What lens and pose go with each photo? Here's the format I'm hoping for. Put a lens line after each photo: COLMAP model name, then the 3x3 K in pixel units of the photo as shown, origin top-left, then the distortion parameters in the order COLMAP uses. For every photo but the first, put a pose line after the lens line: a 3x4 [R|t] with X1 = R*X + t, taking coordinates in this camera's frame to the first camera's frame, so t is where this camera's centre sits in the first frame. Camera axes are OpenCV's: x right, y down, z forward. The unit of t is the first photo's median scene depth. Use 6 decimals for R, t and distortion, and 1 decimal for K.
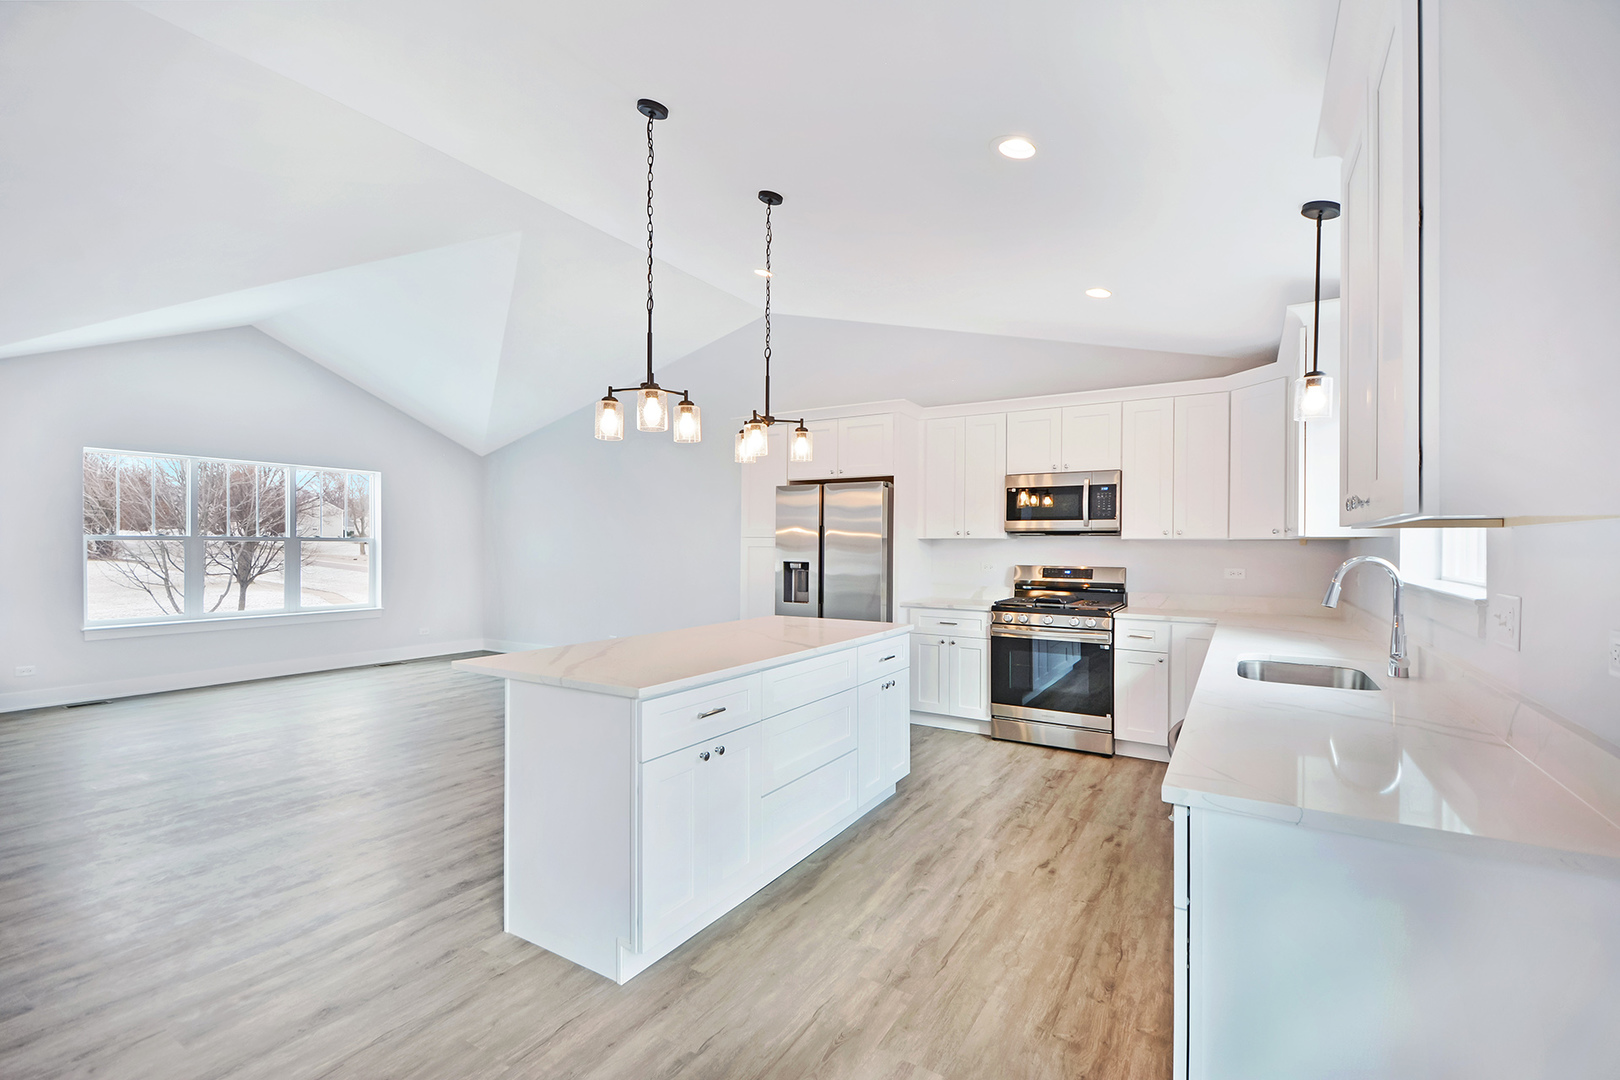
lens RADIAL K [[712.0, 0, 797.8], [0, 712.0, 550.3], [0, 0, 1]] dist [0.003850, -0.009217]
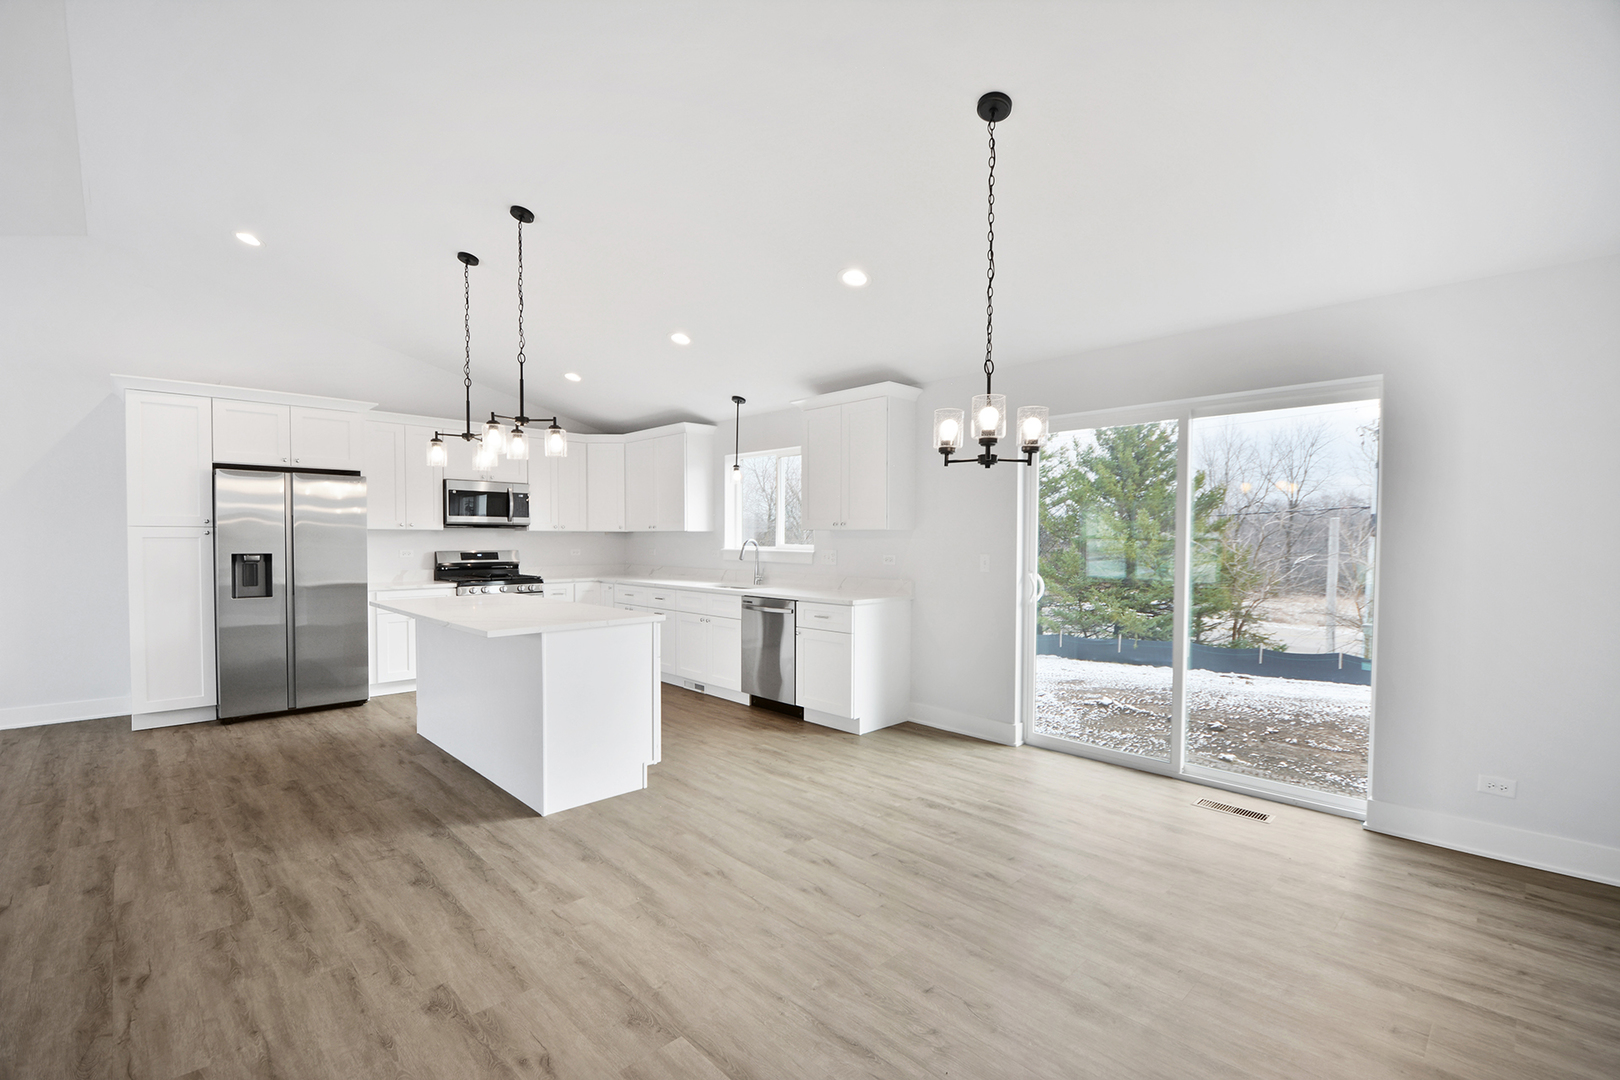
lens RADIAL K [[712.0, 0, 797.8], [0, 712.0, 550.3], [0, 0, 1]] dist [0.003850, -0.009217]
pose [[0.250604, -0.024552, 0.967778, -0.838312], [0.006770, 0.999698, 0.023608, -0.006404], [-0.968066, 0.000635, 0.250694, 0.089955]]
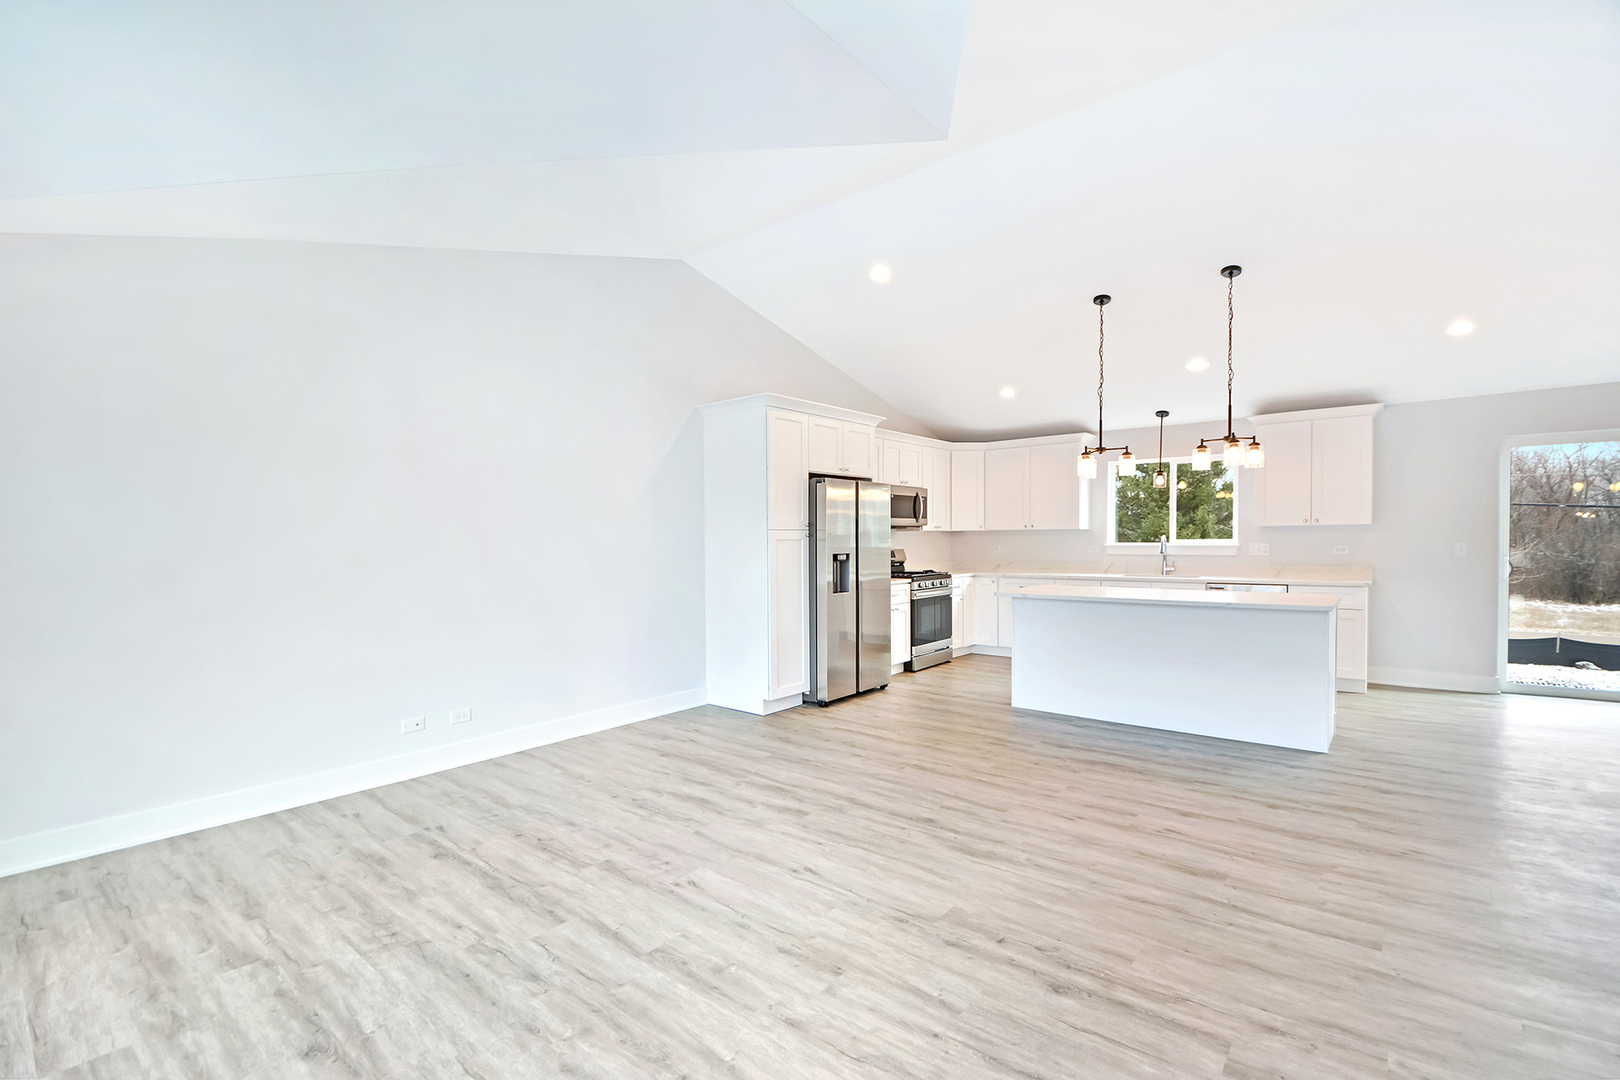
lens RADIAL K [[723.0, 0, 801.6], [0, 723.0, 545.3], [0, 0, 1]] dist [0.008039, -0.010844]
pose [[0.137933, -0.020580, 0.990228, -1.215000], [0.021193, 0.999617, 0.017823, -0.018161], [-0.990215, 0.018528, 0.138316, 1.052932]]
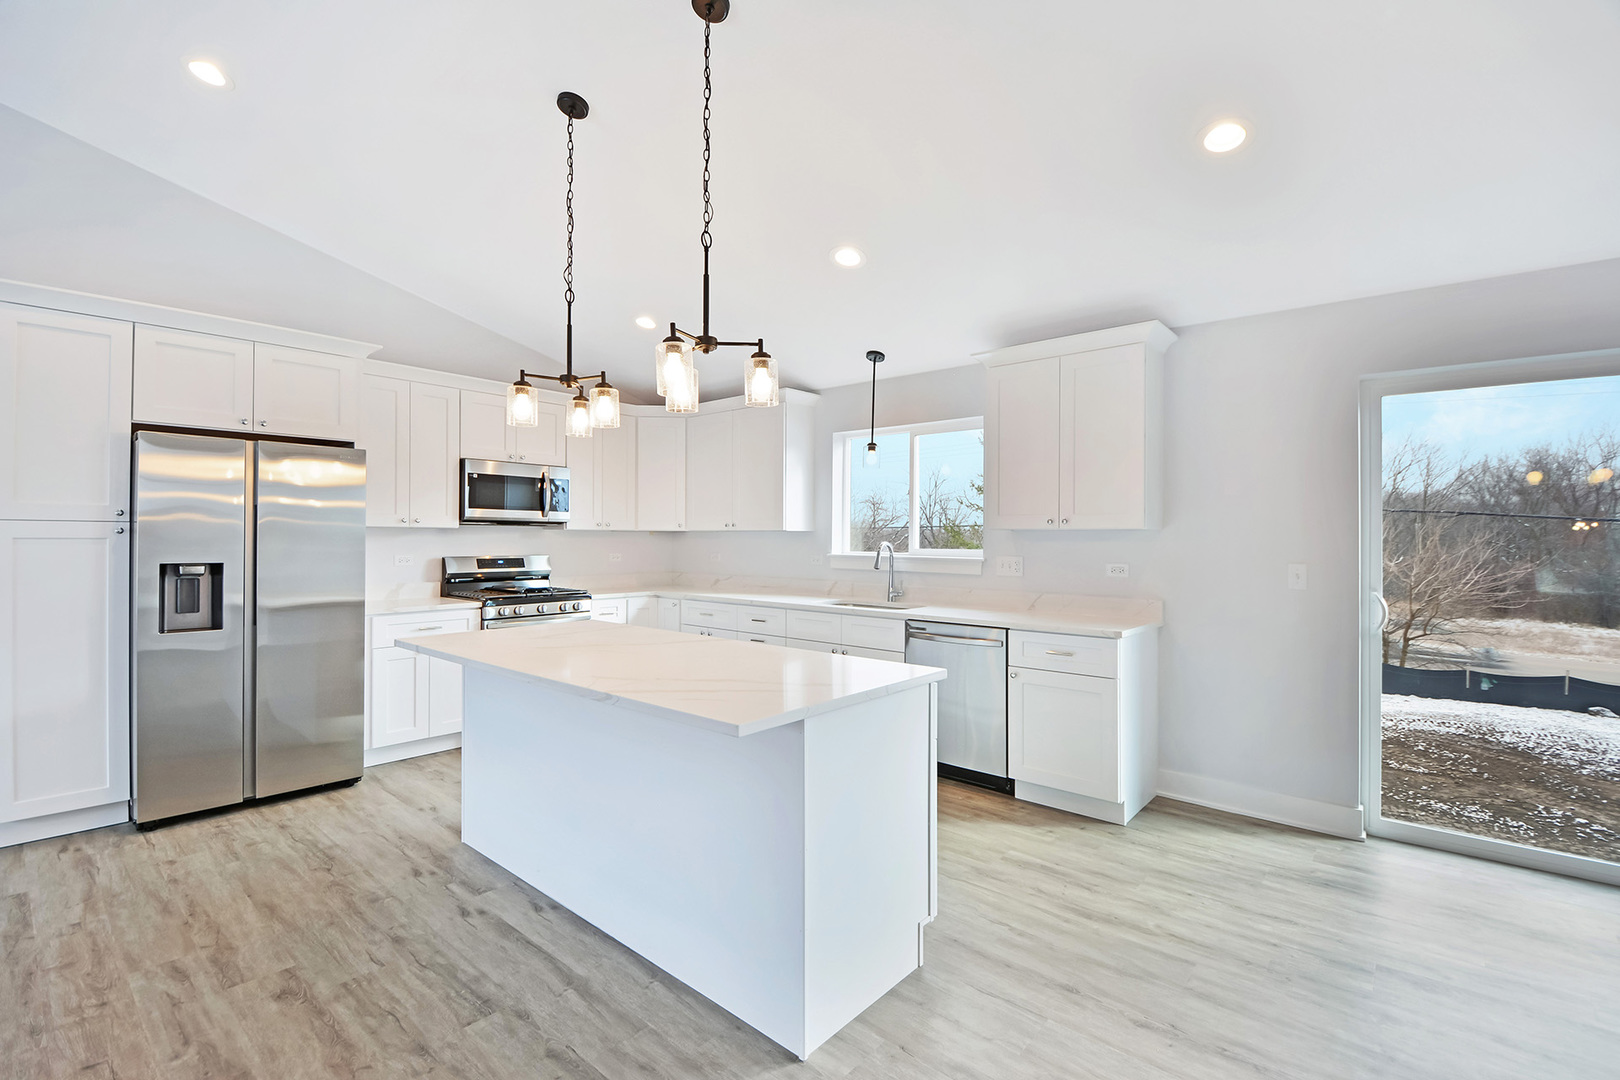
lens RADIAL K [[722.9, 0, 794.9], [0, 722.9, 531.2], [0, 0, 1]] dist [0.007044, -0.011816]
pose [[0.171049, 0.002391, 0.985260, -0.600878], [0.004433, 0.999985, -0.003196, -0.008194], [-0.985253, 0.004915, 0.171036, 0.455364]]
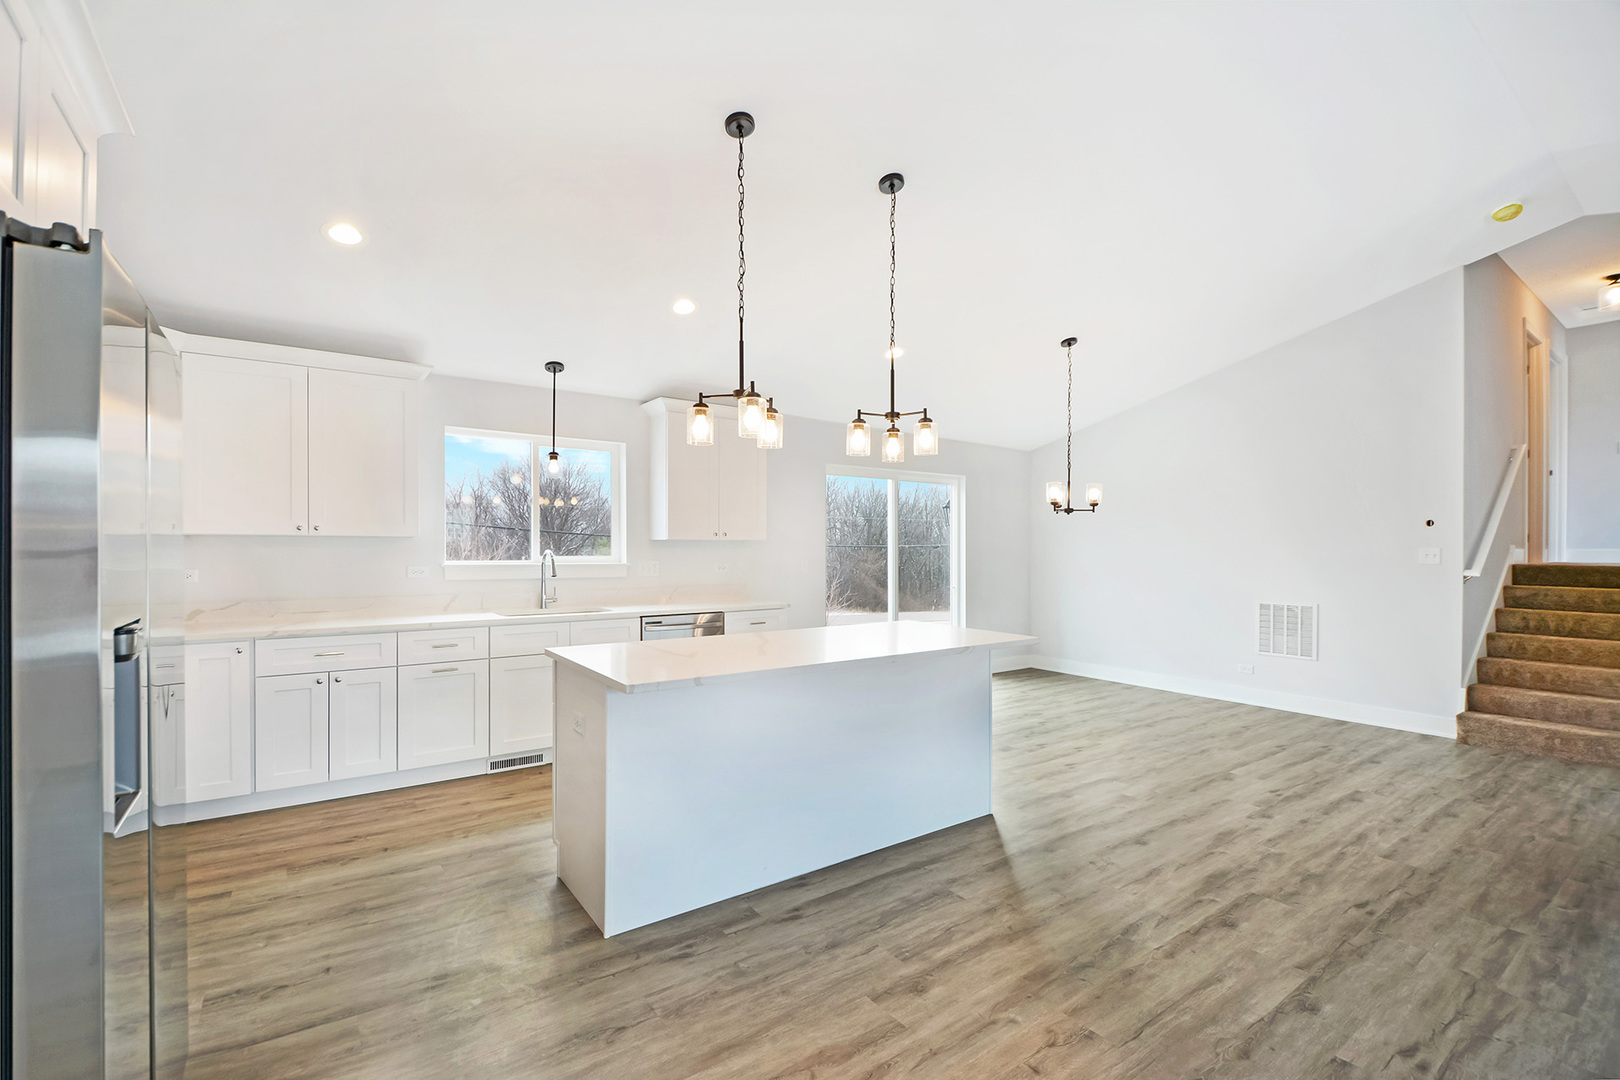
lens RADIAL K [[717.7, 0, 810.2], [0, 717.7, 547.7], [0, 0, 1]] dist [0.001108, -0.010602]
pose [[-0.925149, -0.010390, 0.379461, -0.320889], [-0.007481, 0.999930, 0.009140, -0.010352], [-0.379530, 0.005617, -0.925162, 1.297641]]
